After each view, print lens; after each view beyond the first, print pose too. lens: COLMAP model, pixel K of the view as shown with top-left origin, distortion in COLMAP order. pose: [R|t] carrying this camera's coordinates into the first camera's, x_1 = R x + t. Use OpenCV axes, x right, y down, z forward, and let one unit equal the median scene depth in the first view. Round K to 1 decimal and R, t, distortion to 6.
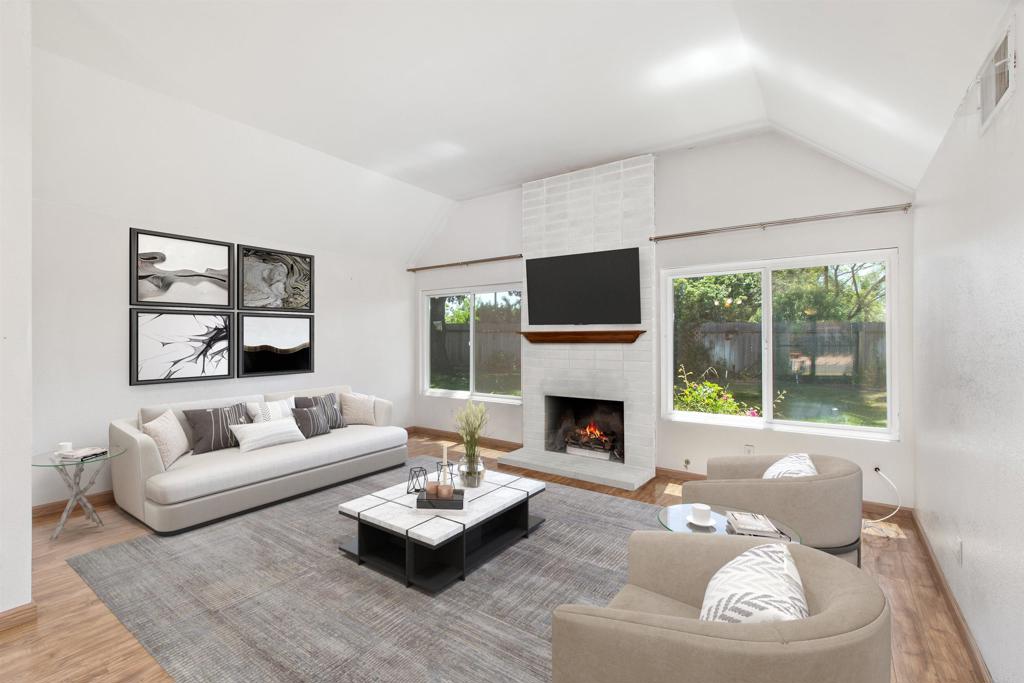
lens RADIAL K [[460.7, 0, 500.4], [0, 460.7, 337.3], [0, 0, 1]] dist [-0.000689, -0.000356]
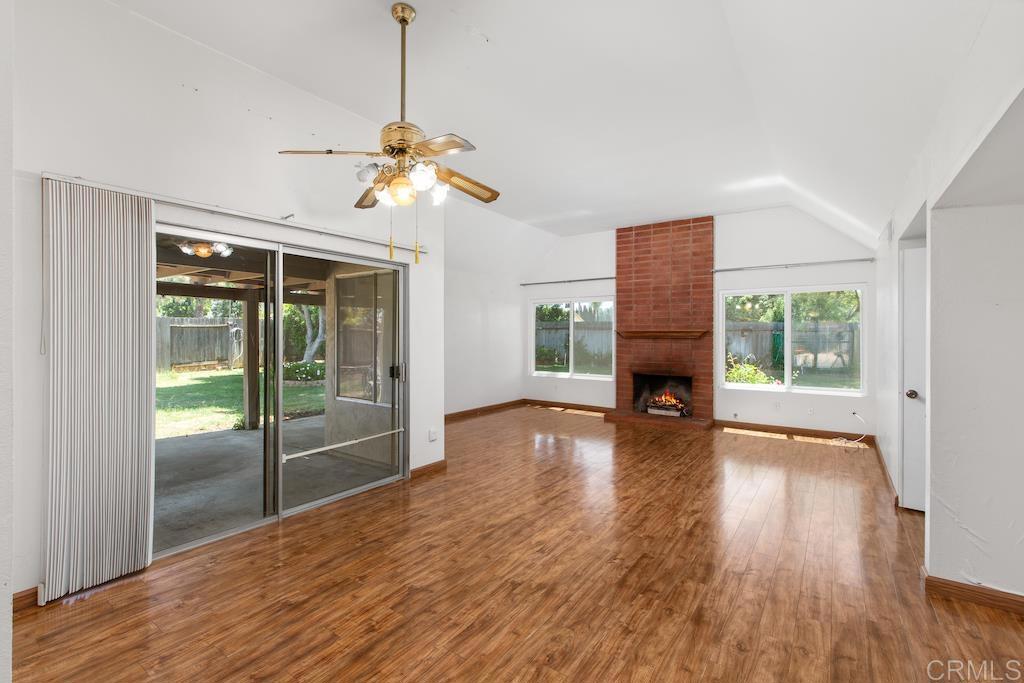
lens RADIAL K [[471.7, 0, 494.8], [0, 471.7, 336.1], [0, 0, 1]] dist [-0.001870, -0.000542]
pose [[0.999991, 0.004282, -0.000489, -0.344108], [-0.004280, 0.999978, 0.005077, 0.000191], [0.000510, -0.005075, 0.999987, -0.499924]]
